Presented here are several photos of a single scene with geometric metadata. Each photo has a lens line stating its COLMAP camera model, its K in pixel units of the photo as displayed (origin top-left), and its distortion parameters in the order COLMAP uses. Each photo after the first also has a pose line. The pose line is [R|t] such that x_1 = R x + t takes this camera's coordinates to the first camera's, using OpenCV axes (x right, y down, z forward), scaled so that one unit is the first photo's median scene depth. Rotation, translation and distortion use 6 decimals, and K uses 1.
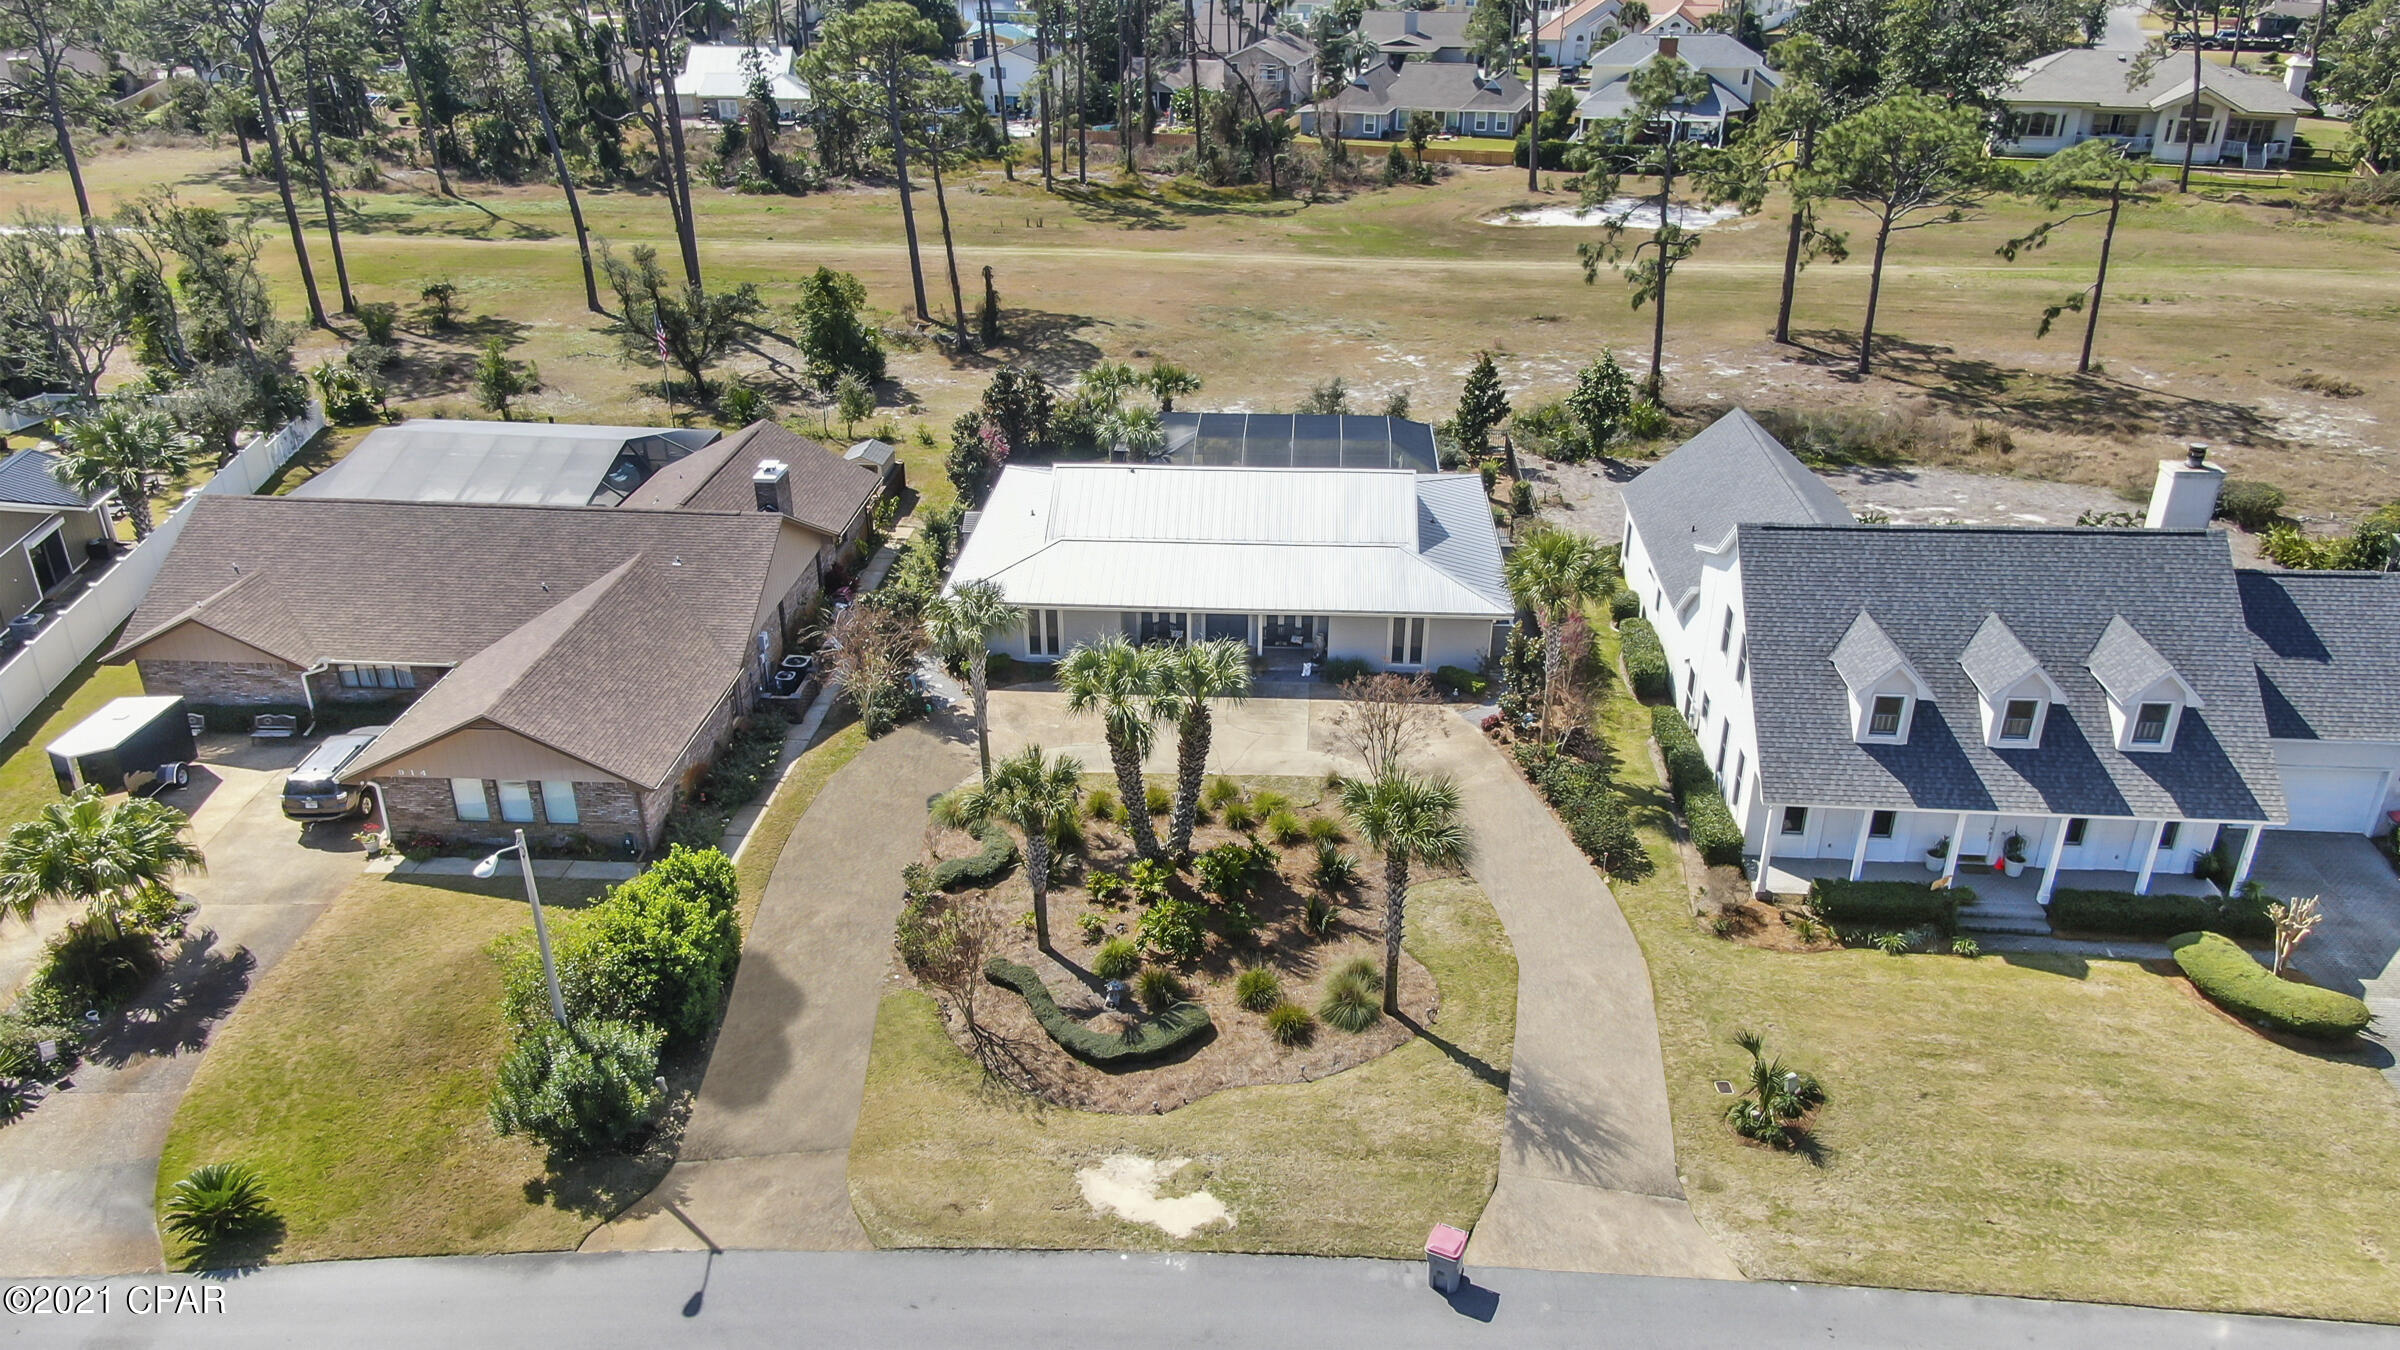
lens RADIAL K [[1693.0, 0, 1200.2], [0, 1693.0, 689.4], [0, 0, 1]] dist [0.200470, -0.221305]
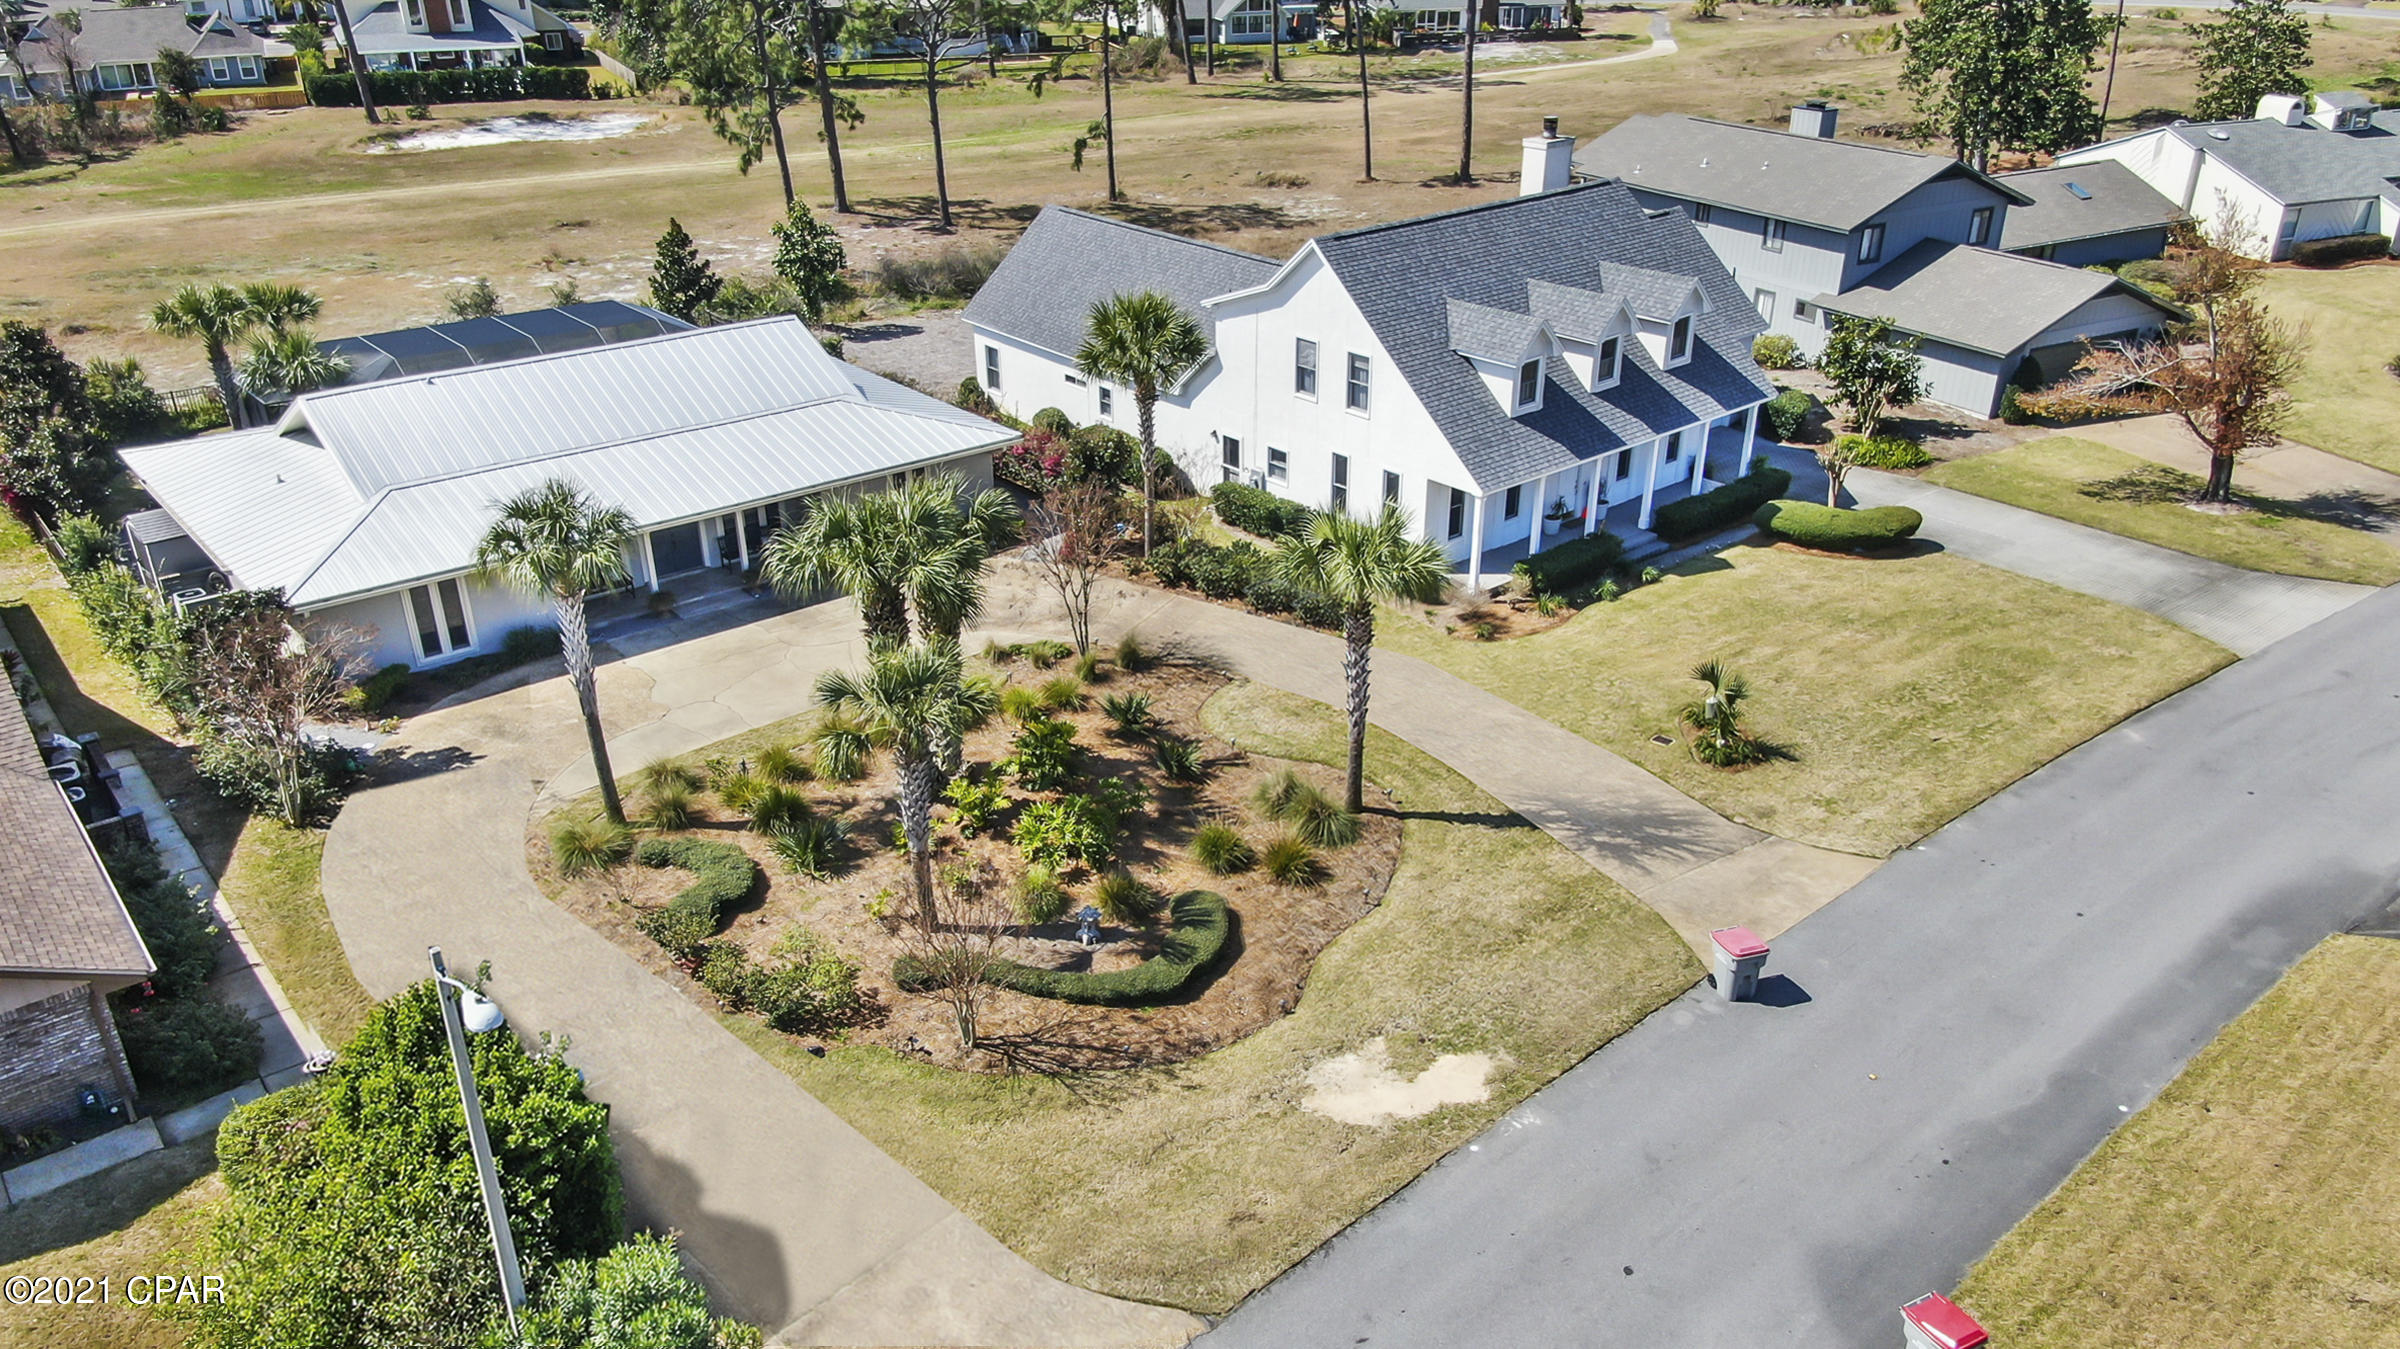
lens RADIAL K [[1708.9, 0, 1208.6], [0, 1708.9, 687.1], [0, 0, 1]] dist [0.201372, -0.231817]
pose [[0.718250, -0.306962, 0.624413, -0.396849], [0.314300, 0.943781, 0.102431, 0.019904], [-0.620752, 0.122682, 0.774349, 0.343241]]
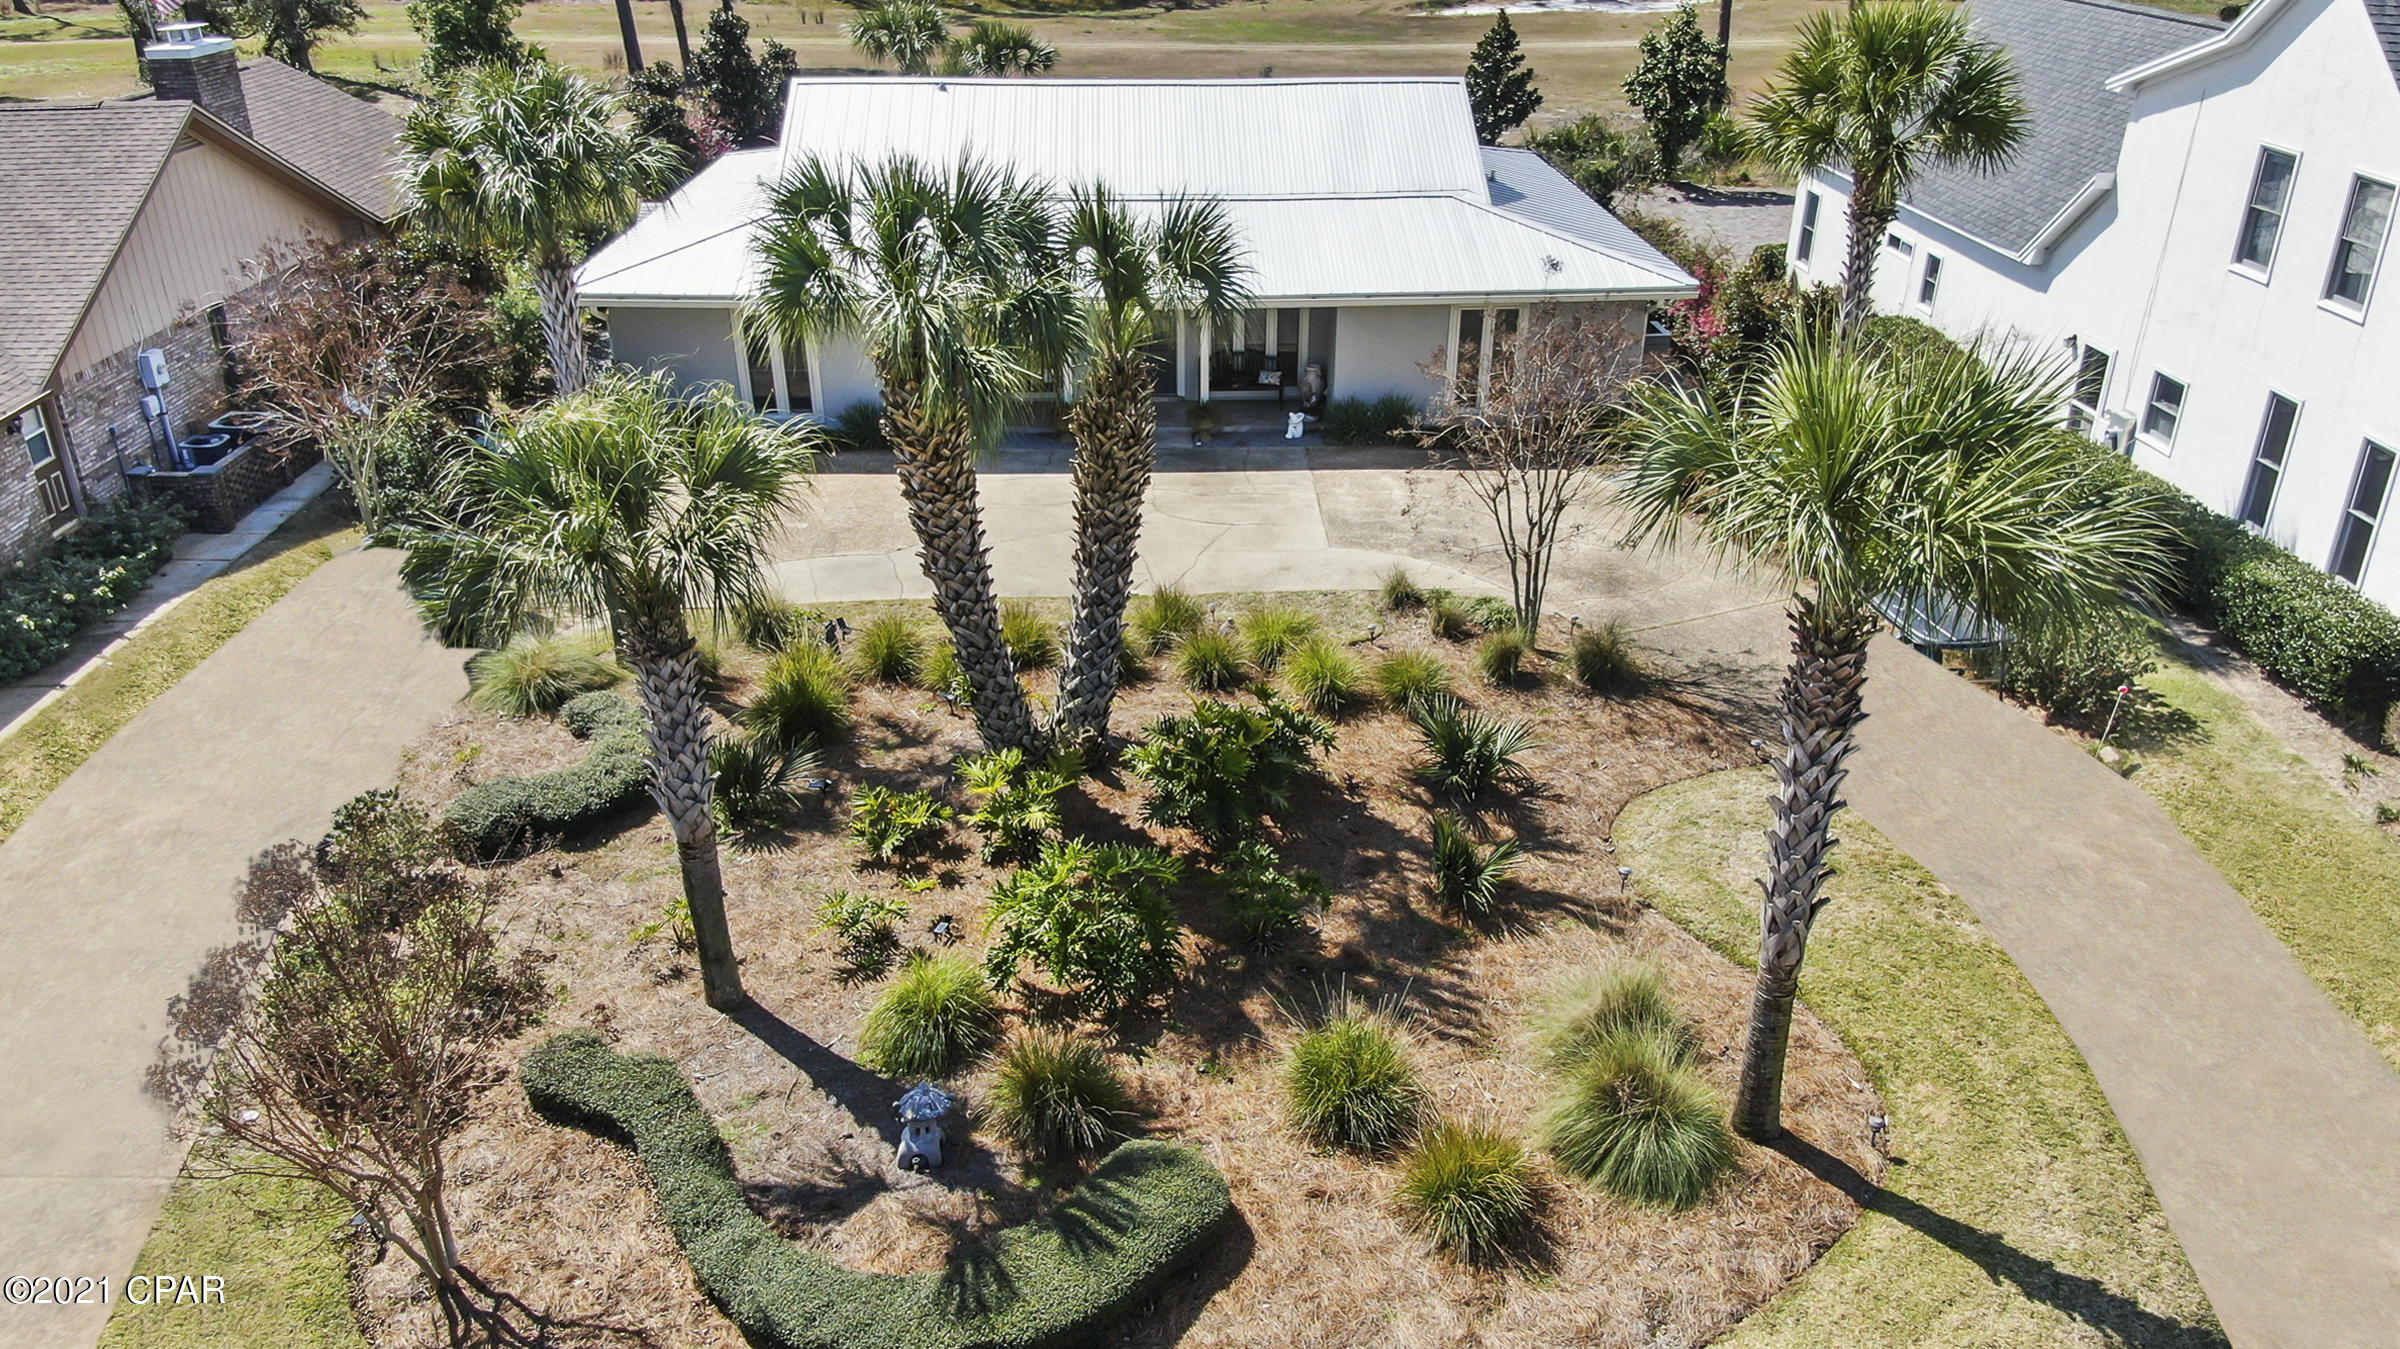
lens RADIAL K [[1693.0, 0, 1200.2], [0, 1693.0, 688.9], [0, 0, 1]] dist [0.200470, -0.221305]
pose [[0.995148, -0.042067, 0.088942, -0.020862], [0.042563, 0.999087, -0.003685, 0.087524], [-0.088706, 0.007453, 0.996030, 0.595003]]
